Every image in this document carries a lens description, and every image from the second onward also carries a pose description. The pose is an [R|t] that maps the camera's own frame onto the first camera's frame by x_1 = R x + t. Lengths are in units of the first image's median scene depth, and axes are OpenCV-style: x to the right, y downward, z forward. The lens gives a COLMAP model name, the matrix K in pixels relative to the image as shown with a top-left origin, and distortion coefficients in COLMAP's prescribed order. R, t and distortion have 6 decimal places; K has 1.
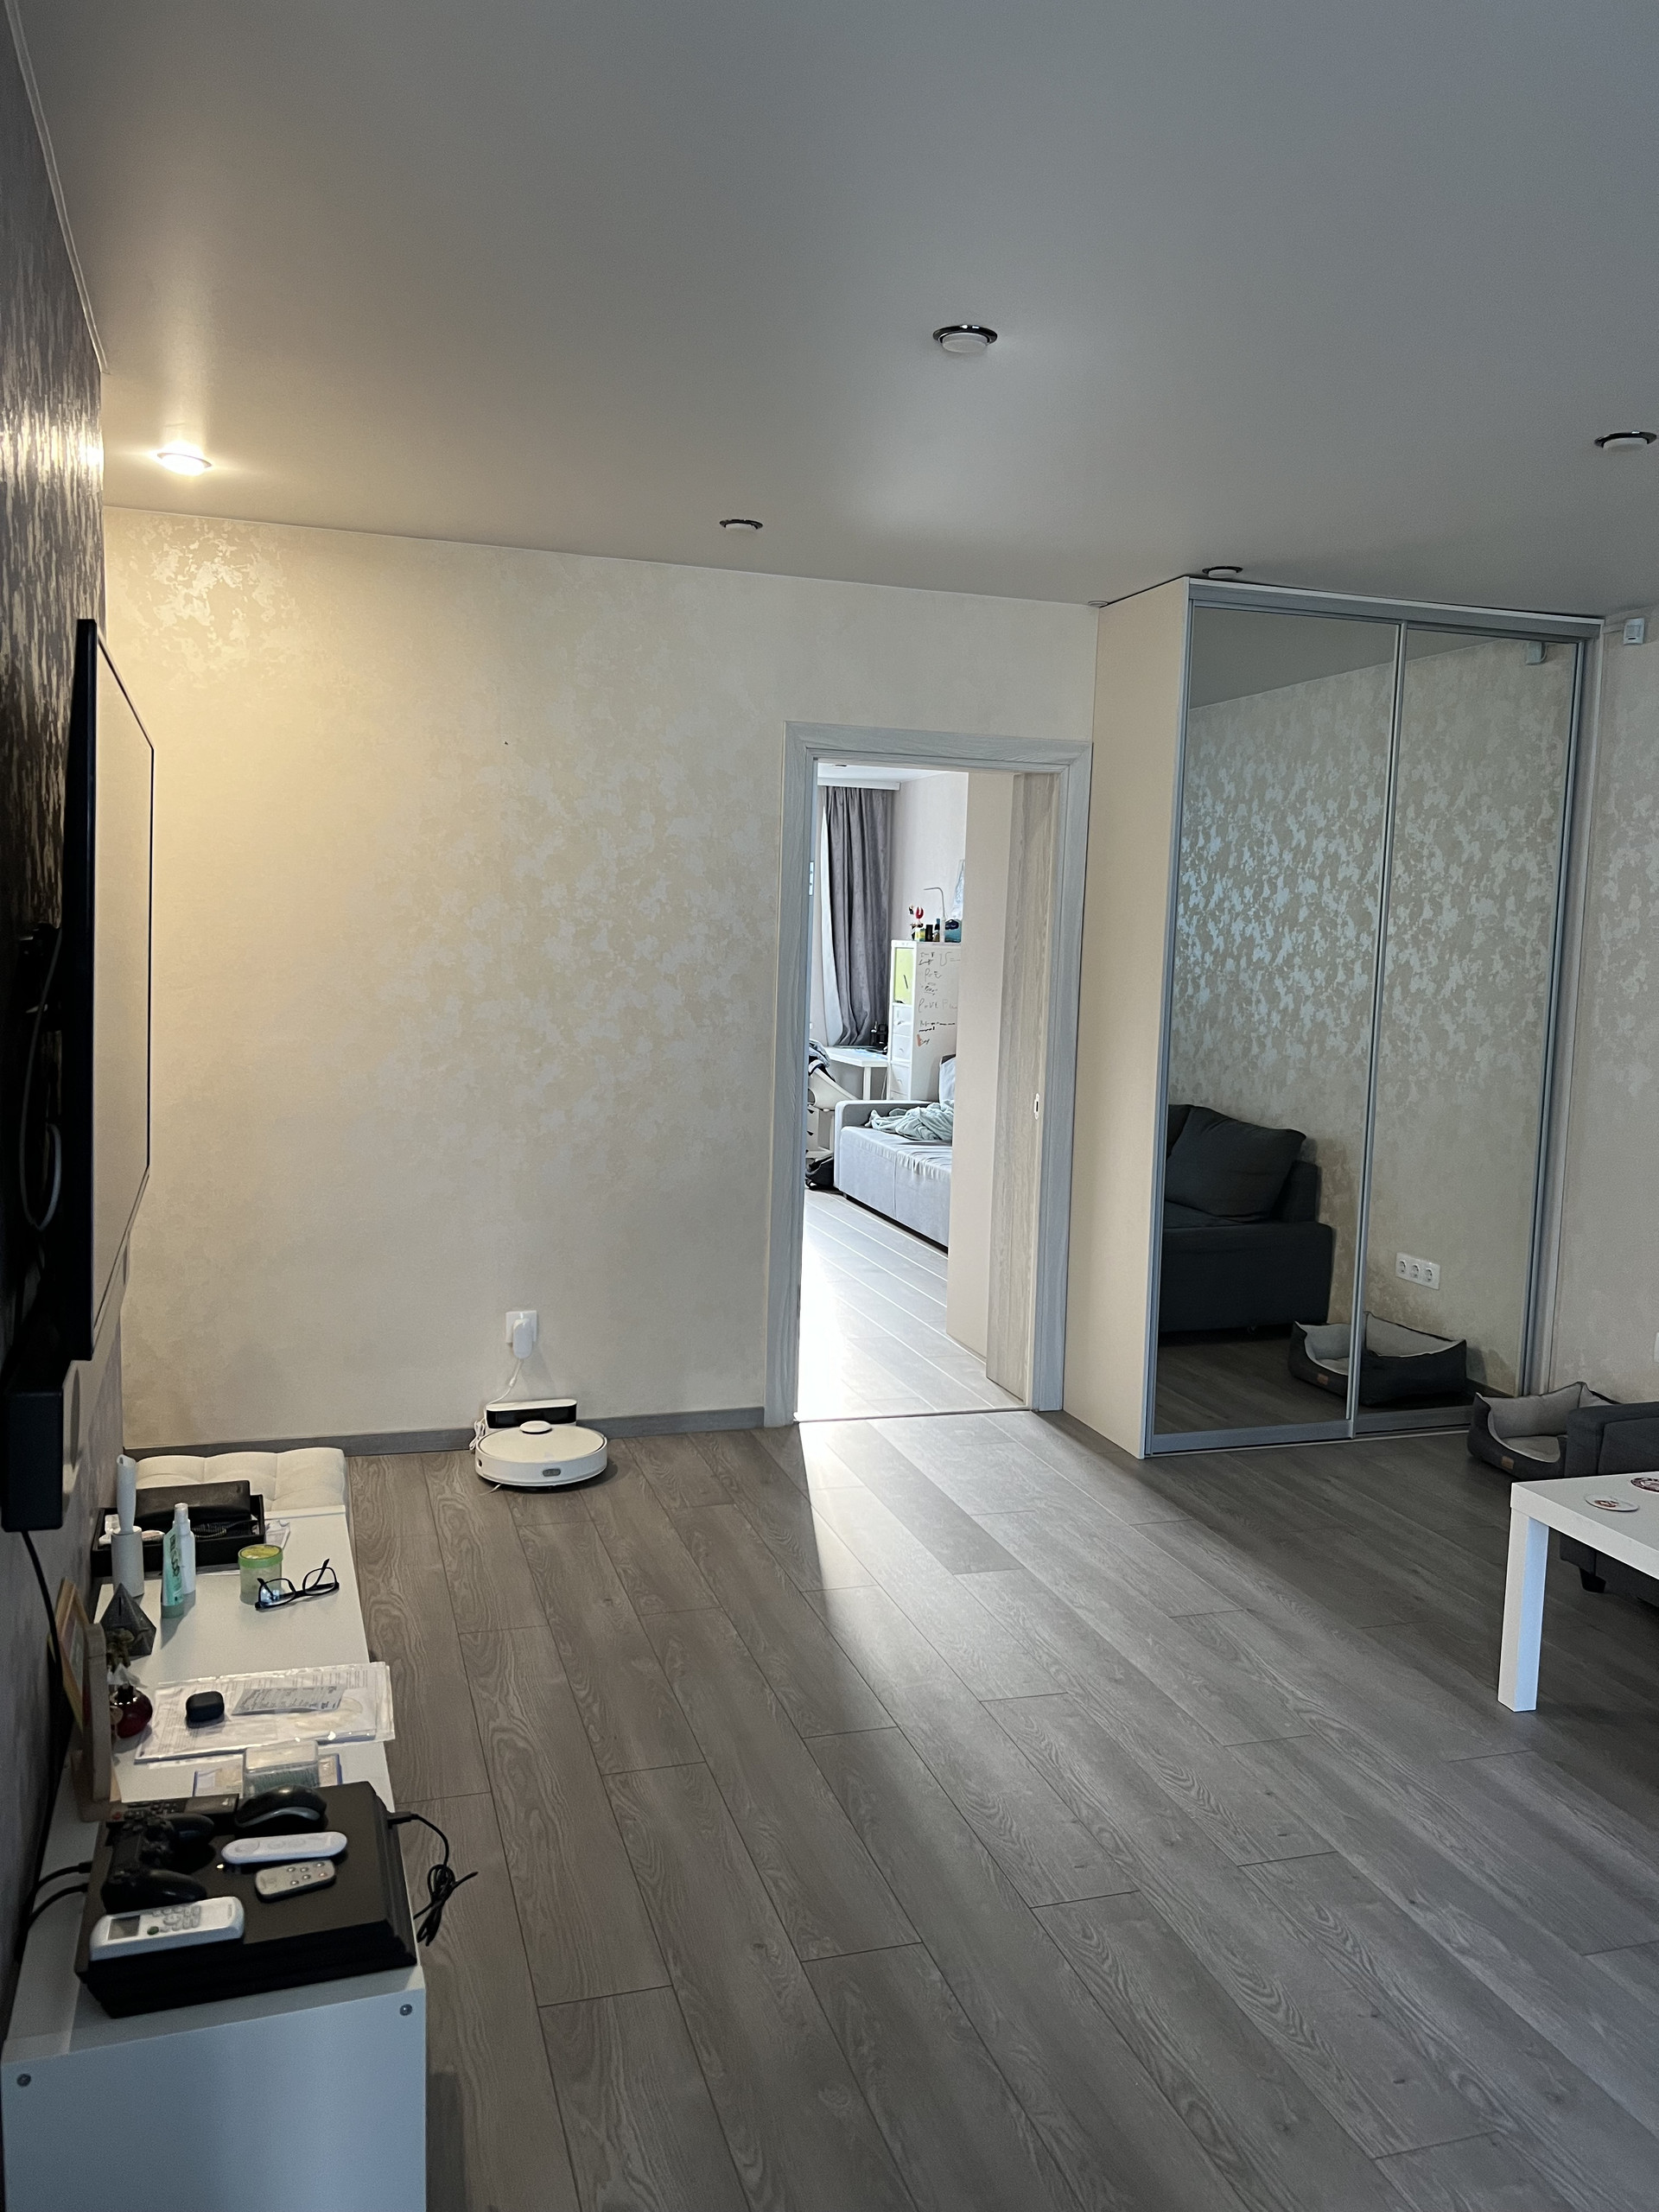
lens RADIAL K [[1668.7, 0, 829.5], [0, 1668.7, 1106.0], [0, 0, 1]] dist [0.038782, -0.003312]
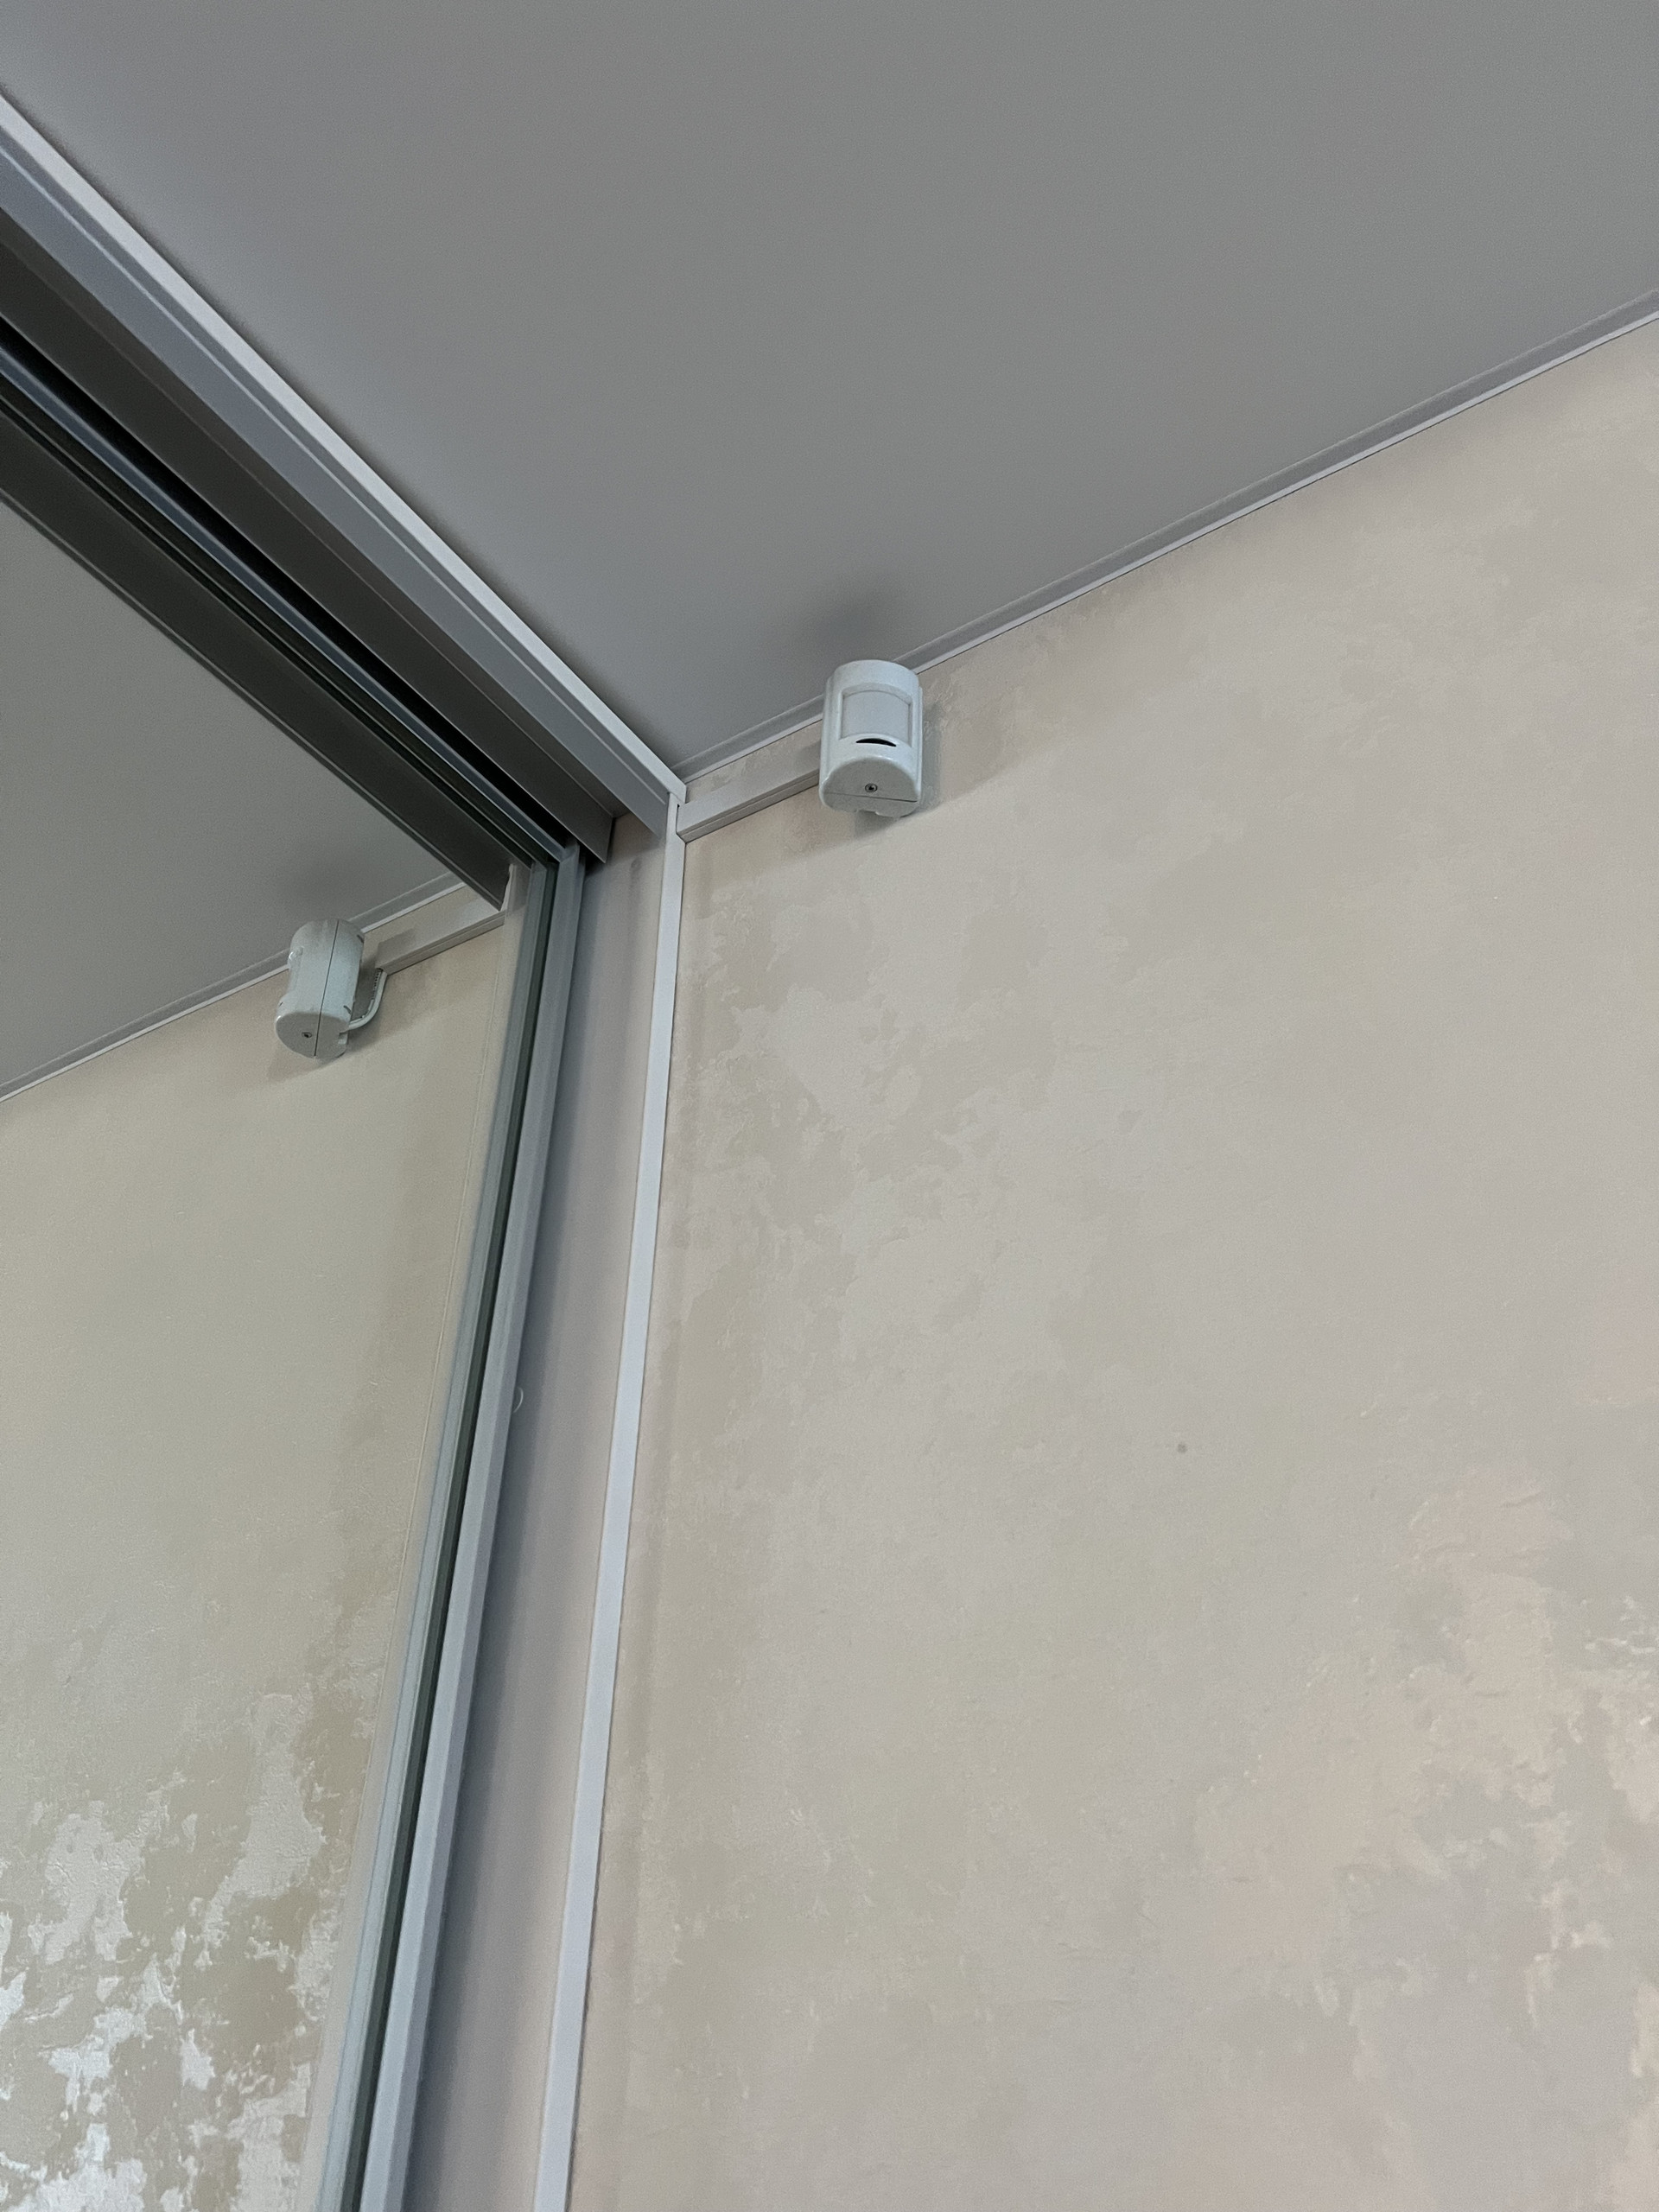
lens RADIAL K [[1668.7, 0, 829.5], [0, 1668.7, 1106.0], [0, 0, 1]] dist [0.038782, -0.003312]
pose [[0.773027, 0.337660, 0.537043, 0.379058], [0.067308, 0.798137, -0.598704, -0.141504], [-0.630793, 0.498961, 0.594254, 0.887947]]
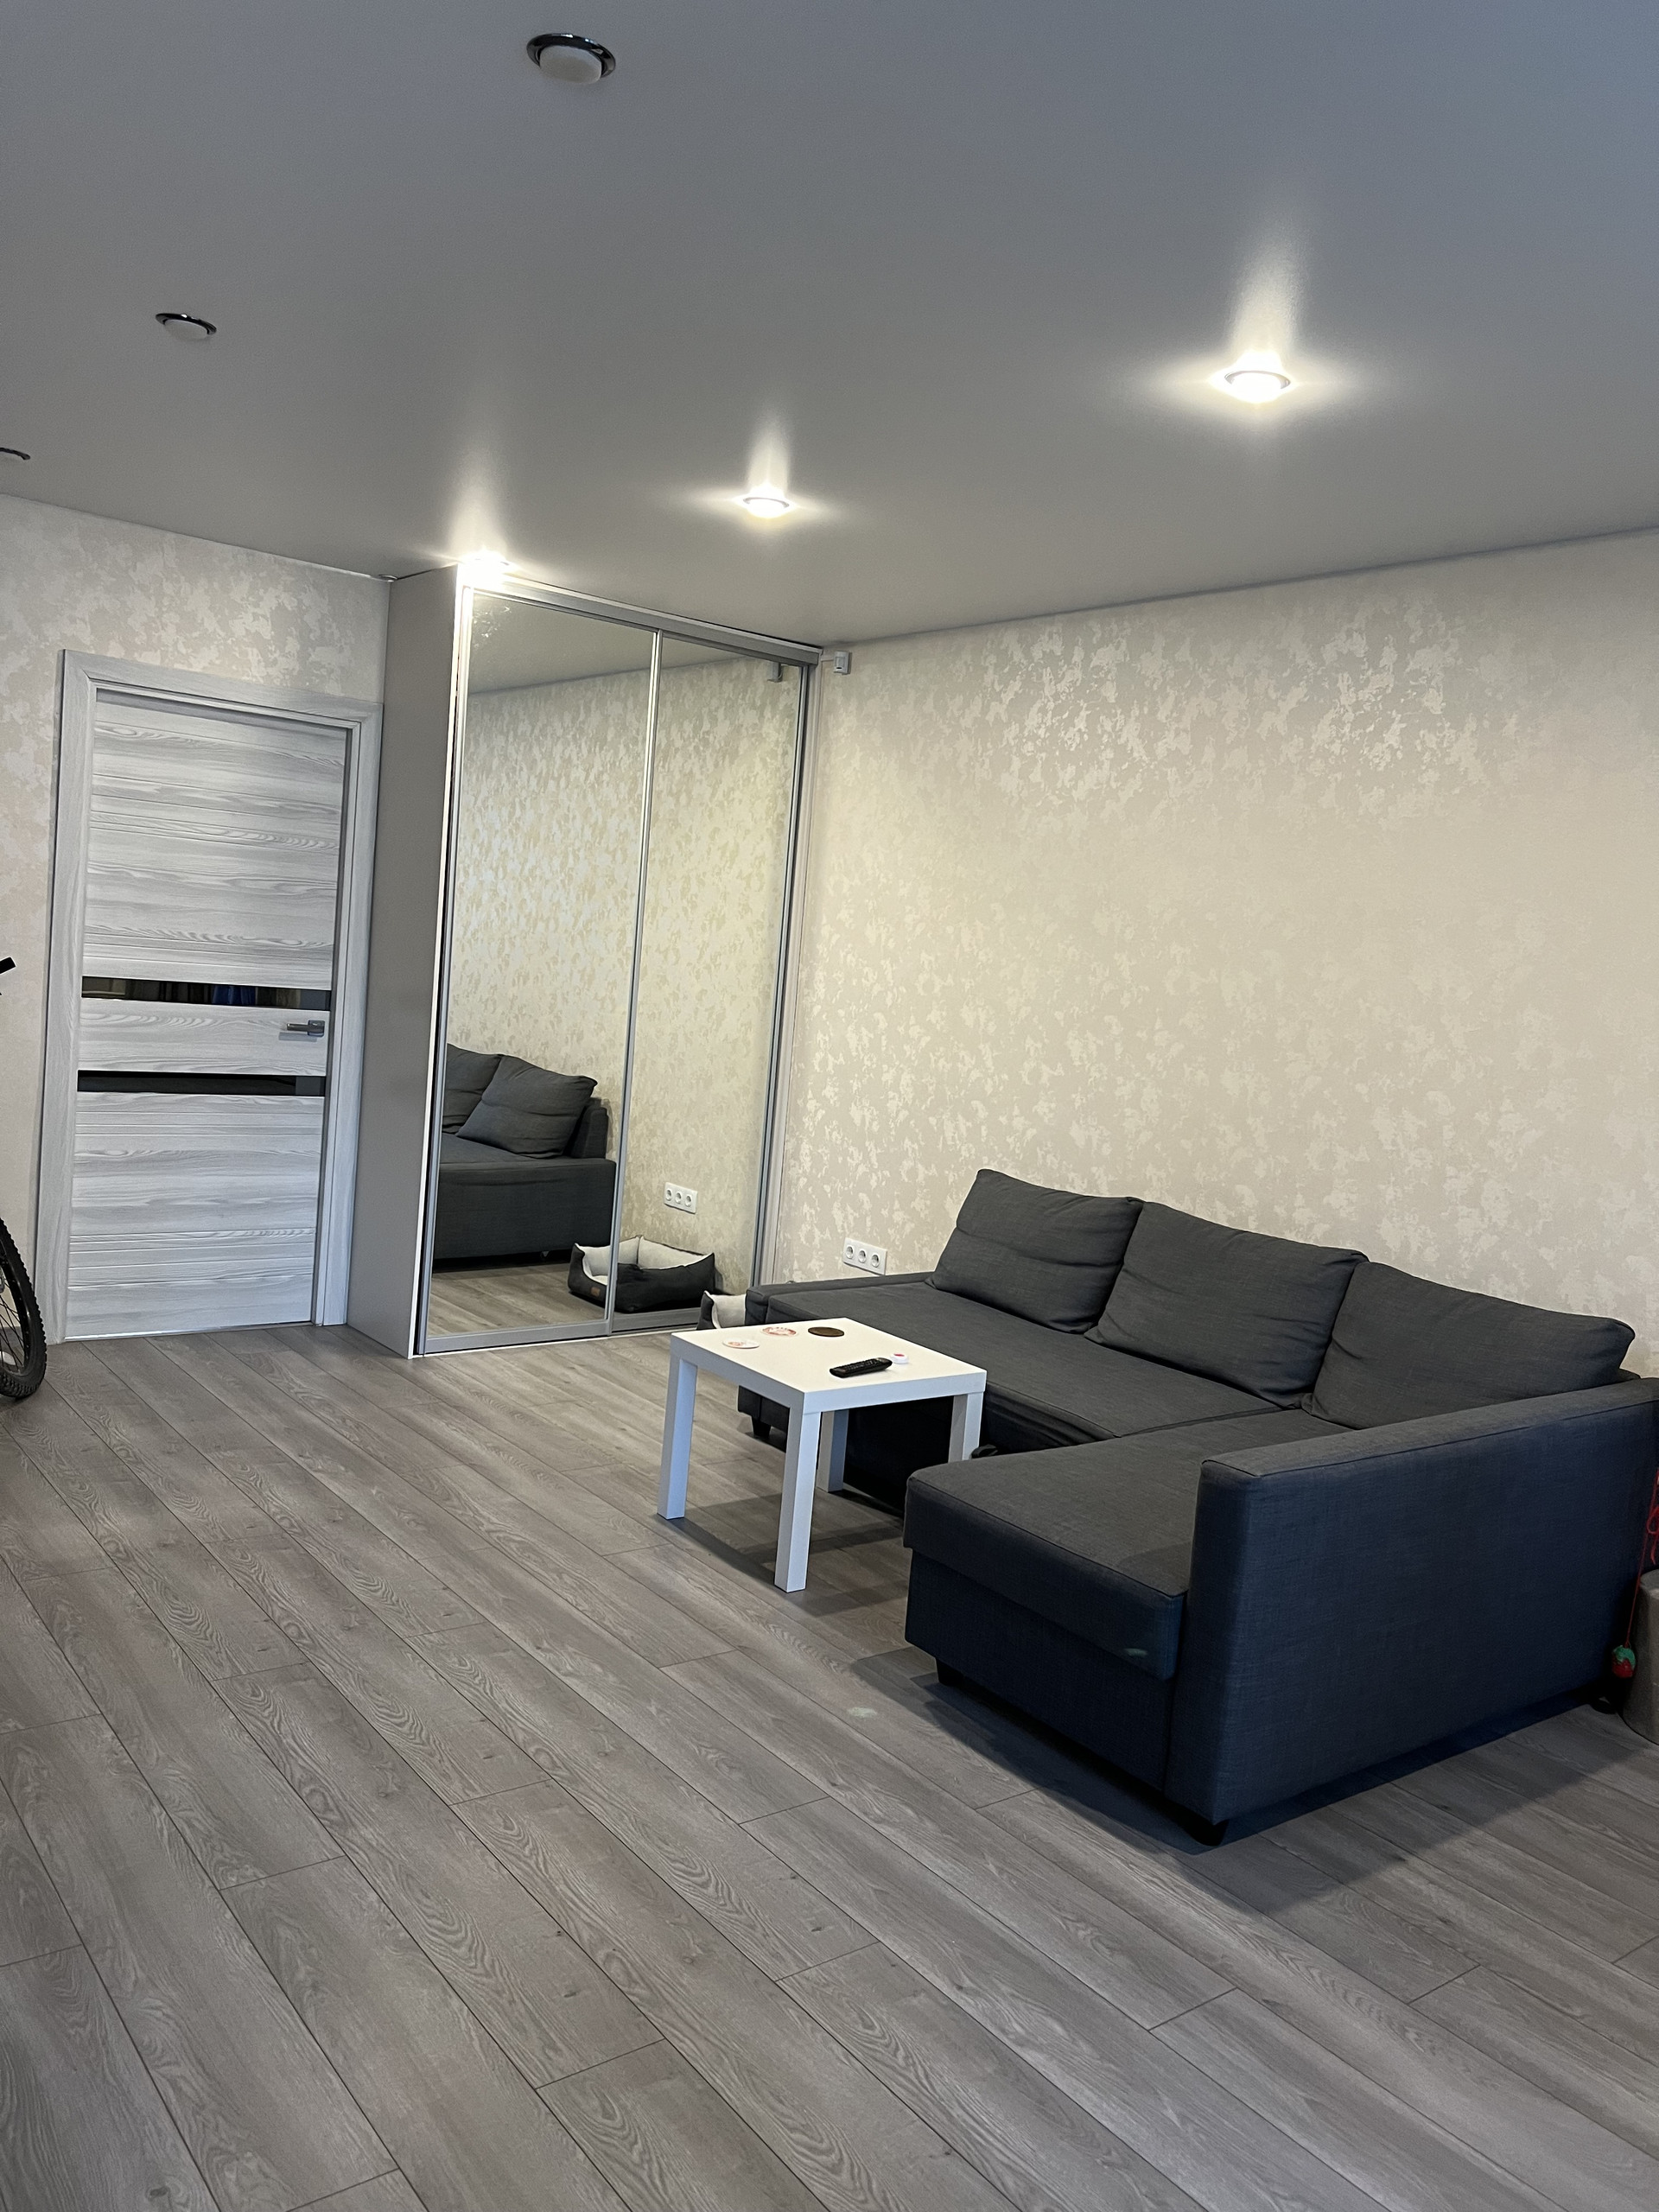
lens RADIAL K [[1668.7, 0, 829.5], [0, 1668.7, 1106.0], [0, 0, 1]] dist [0.038782, -0.003312]
pose [[0.938814, 0.012457, 0.344199, 0.056998], [-0.017193, 0.999795, 0.010711, 0.023948], [-0.343995, -0.015973, 0.938836, -0.129167]]
